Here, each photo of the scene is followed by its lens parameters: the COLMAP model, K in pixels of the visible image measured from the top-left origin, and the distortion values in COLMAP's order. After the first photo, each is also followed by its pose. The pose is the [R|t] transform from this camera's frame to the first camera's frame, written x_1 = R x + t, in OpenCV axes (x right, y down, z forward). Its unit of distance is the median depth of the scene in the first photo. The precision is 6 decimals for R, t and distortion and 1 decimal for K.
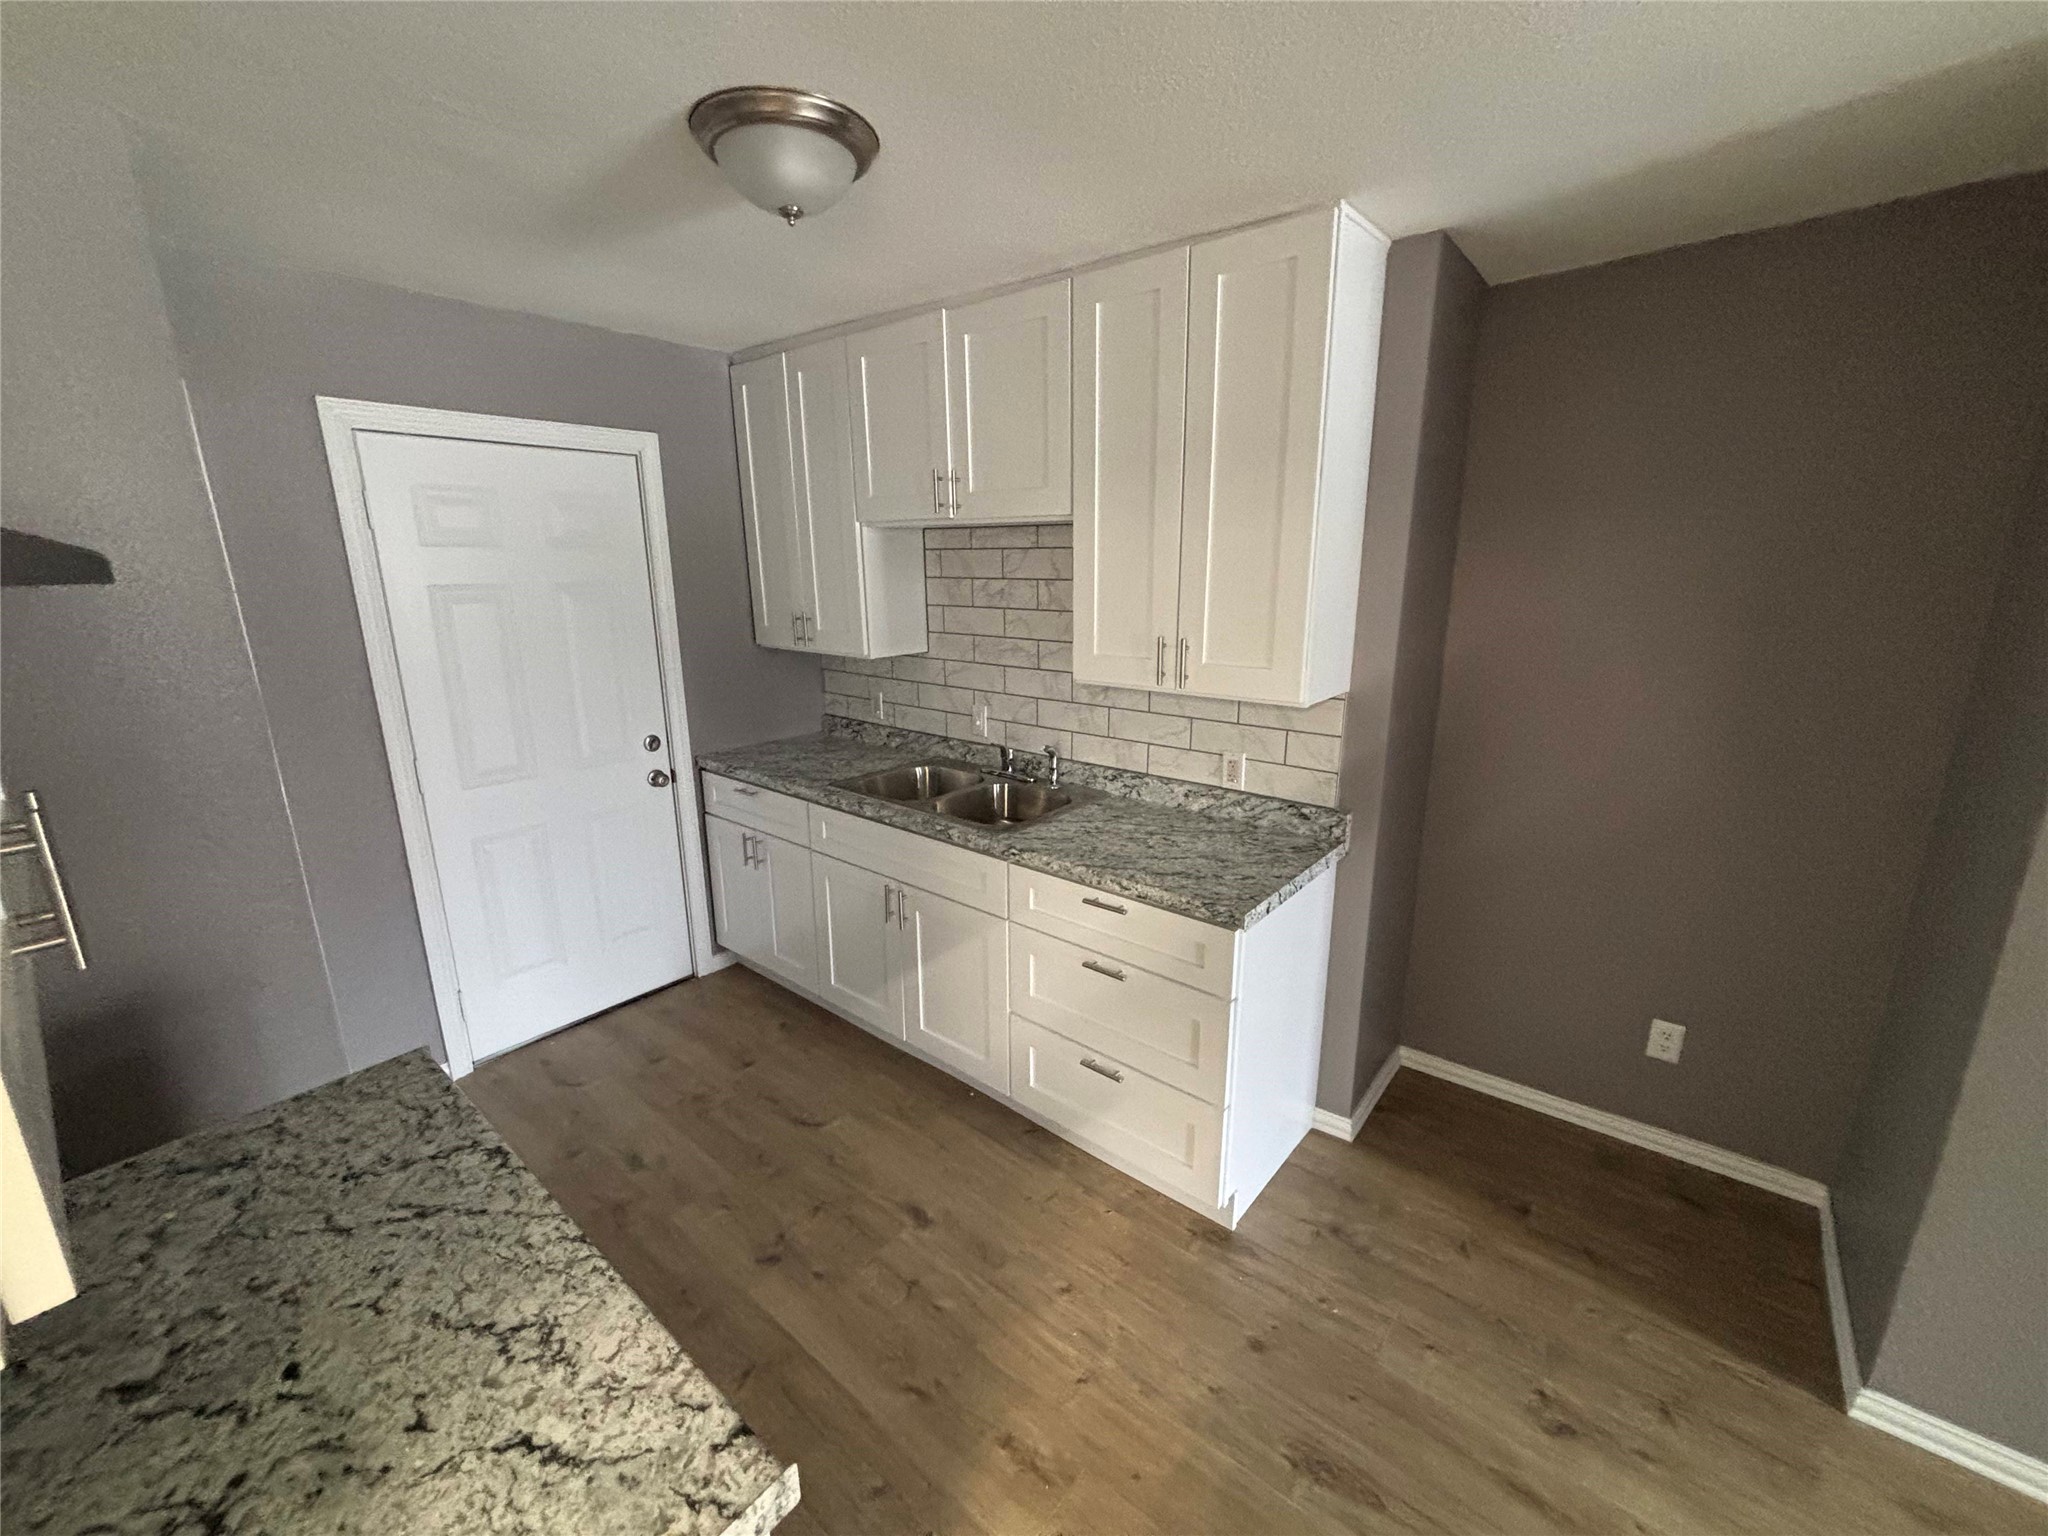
lens RADIAL K [[827.0, 0, 1032.6], [0, 827.0, 758.2], [0, 0, 1]] dist [-0.001166, -0.000074]
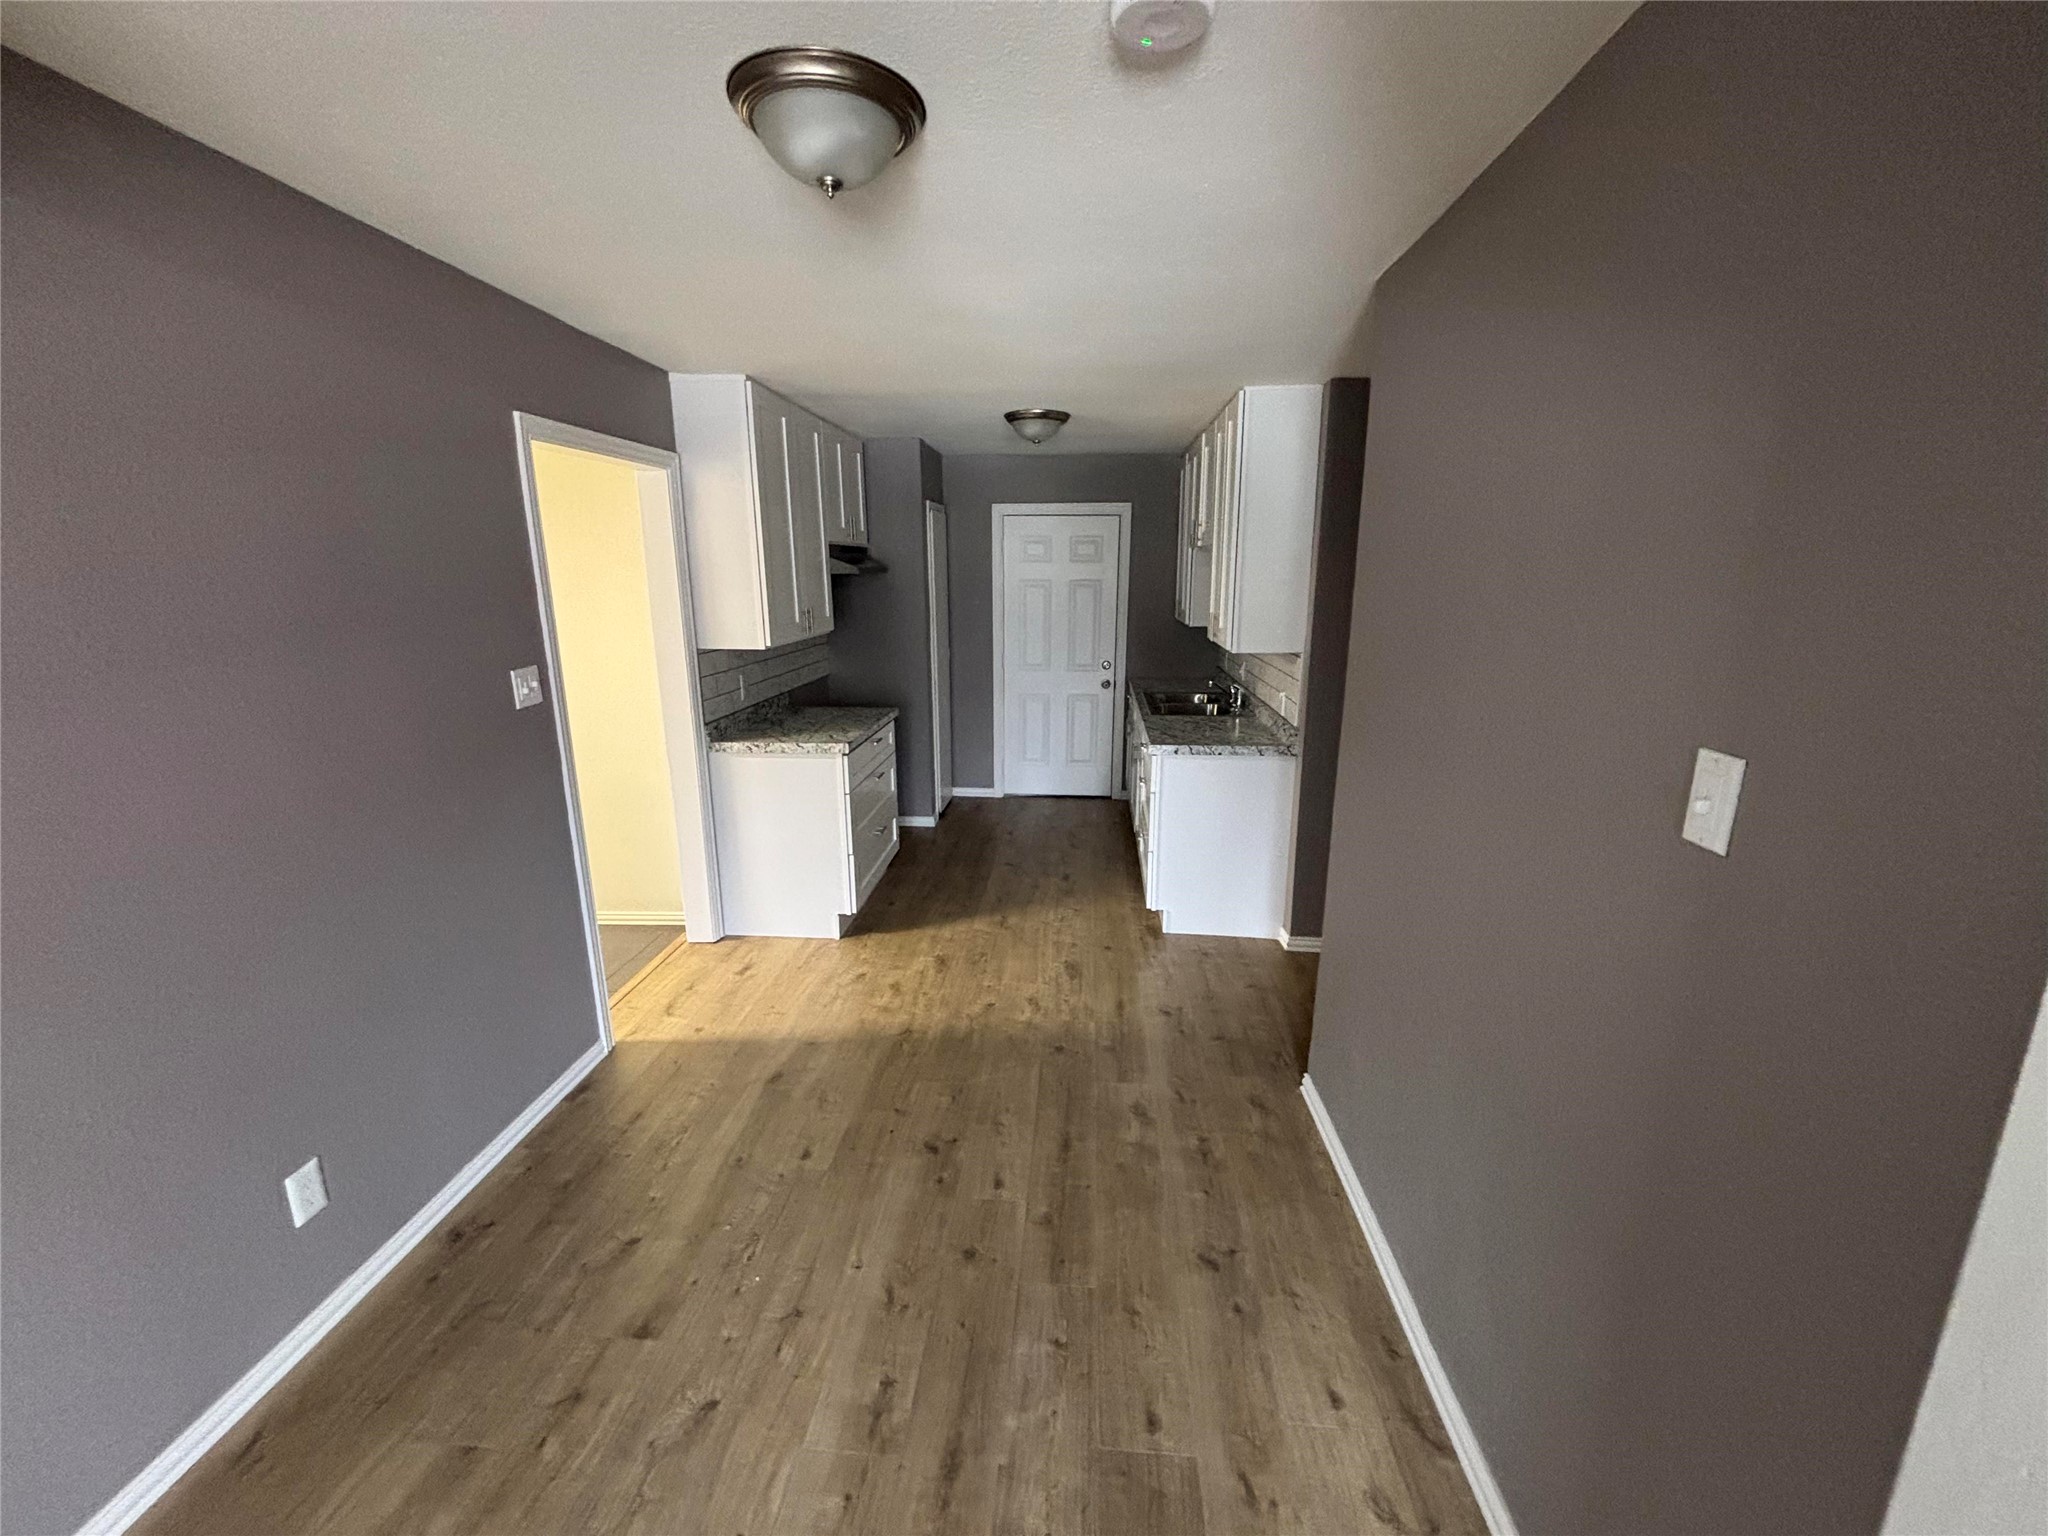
lens RADIAL K [[827.0, 0, 1019.9], [0, 827.0, 761.4], [0, 0, 1]] dist [-0.001166, -0.000074]
pose [[0.569582, 0.191099, -0.799411, 1.405932], [-0.198455, 0.975795, 0.091865, 0.088885], [0.797617, 0.106322, 0.593720, -0.375486]]
